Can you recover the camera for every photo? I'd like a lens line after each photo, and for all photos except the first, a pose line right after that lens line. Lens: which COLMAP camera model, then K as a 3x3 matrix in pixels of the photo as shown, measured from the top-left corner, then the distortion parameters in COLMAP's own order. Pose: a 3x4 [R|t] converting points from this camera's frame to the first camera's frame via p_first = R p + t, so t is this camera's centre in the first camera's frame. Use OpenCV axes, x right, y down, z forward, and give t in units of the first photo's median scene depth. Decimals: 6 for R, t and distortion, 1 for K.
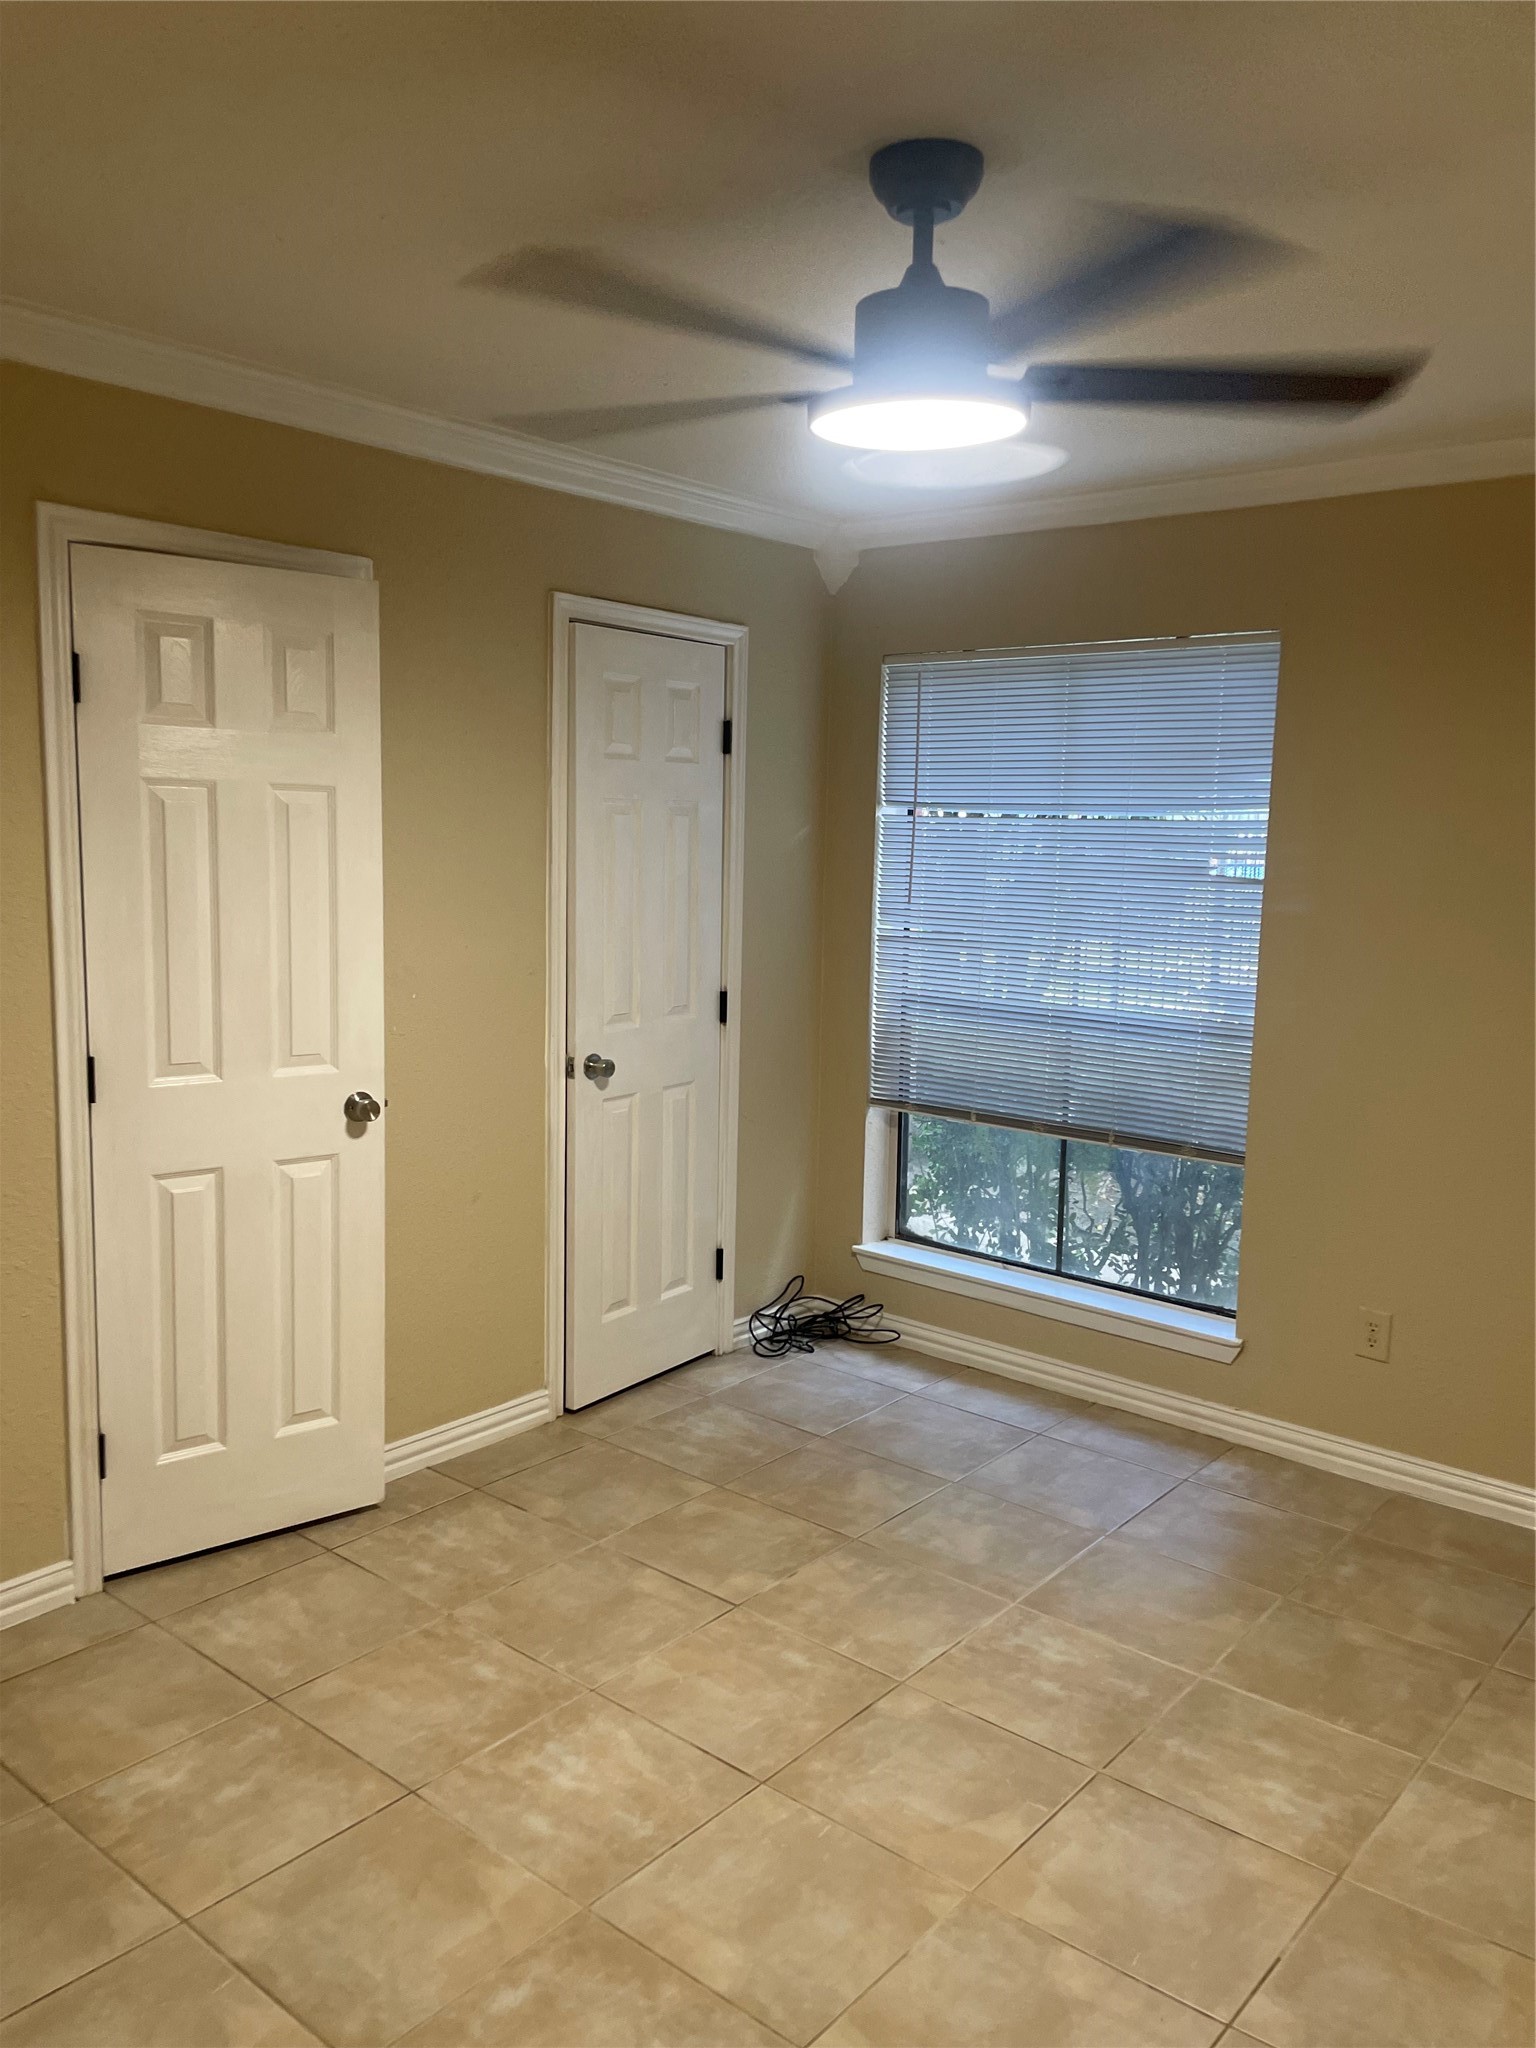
lens RADIAL K [[1568.9, 0, 756.4], [0, 1568.9, 1028.2], [0, 0, 1]] dist [0.070472, -0.088528]
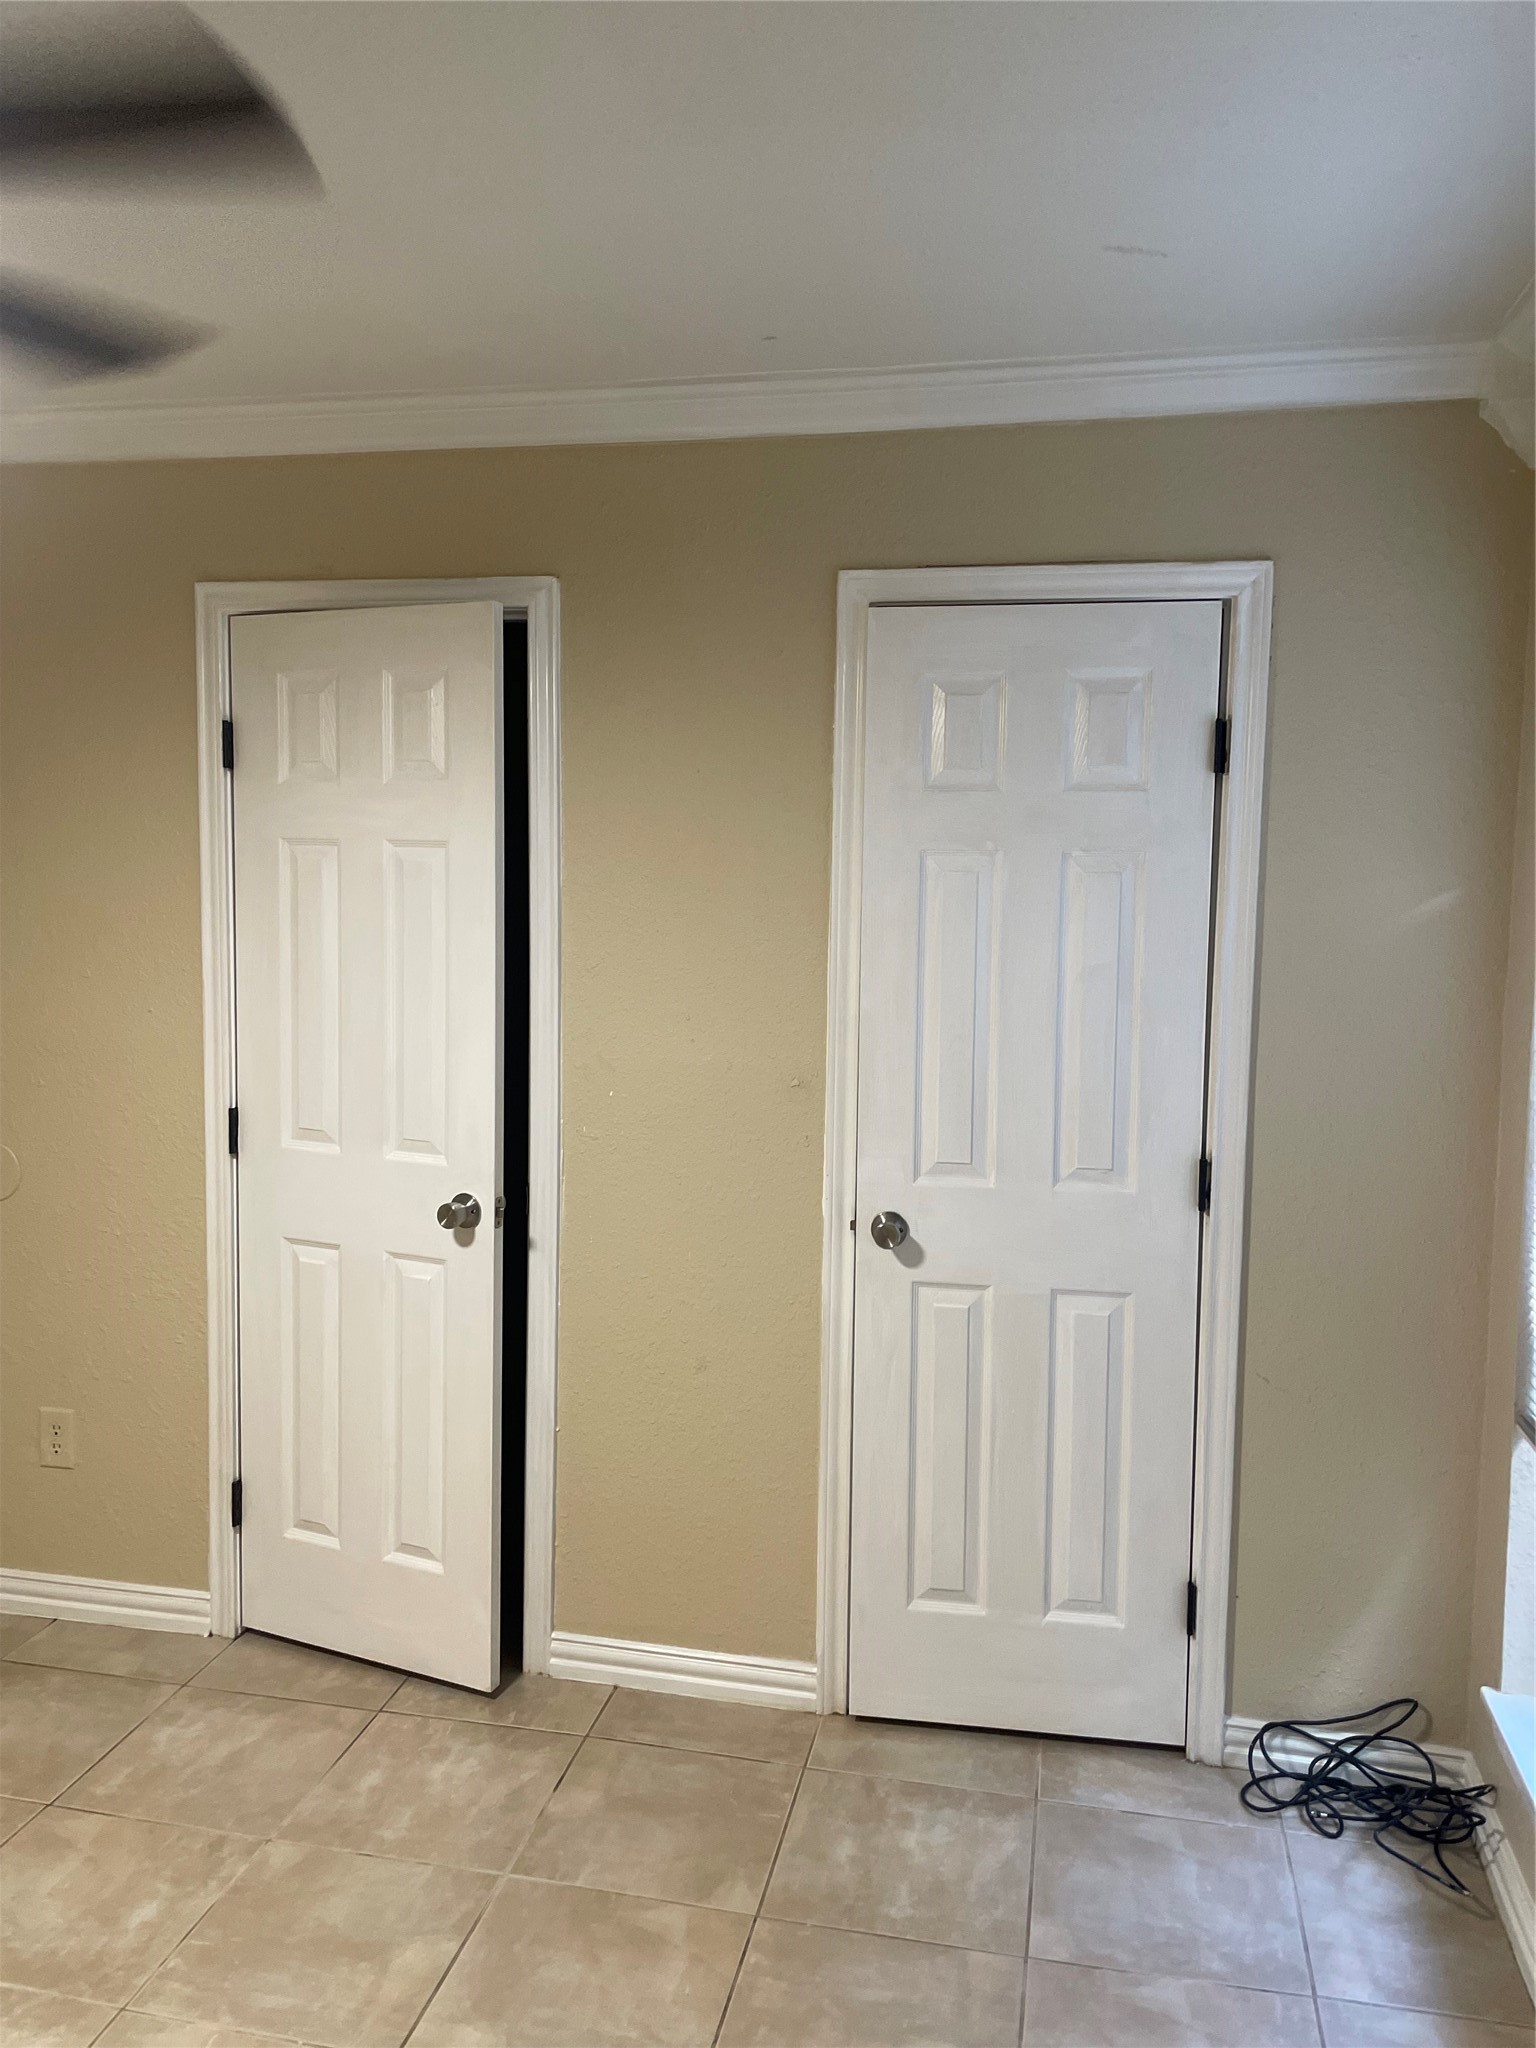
lens RADIAL K [[1568.9, 0, 775.1], [0, 1568.9, 1004.6], [0, 0, 1]] dist [0.070472, -0.088528]
pose [[0.464650, 0.055392, -0.883760, 0.537563], [-0.123513, 0.992339, -0.002741, -0.074451], [0.876838, 0.110430, 0.467932, 0.682493]]
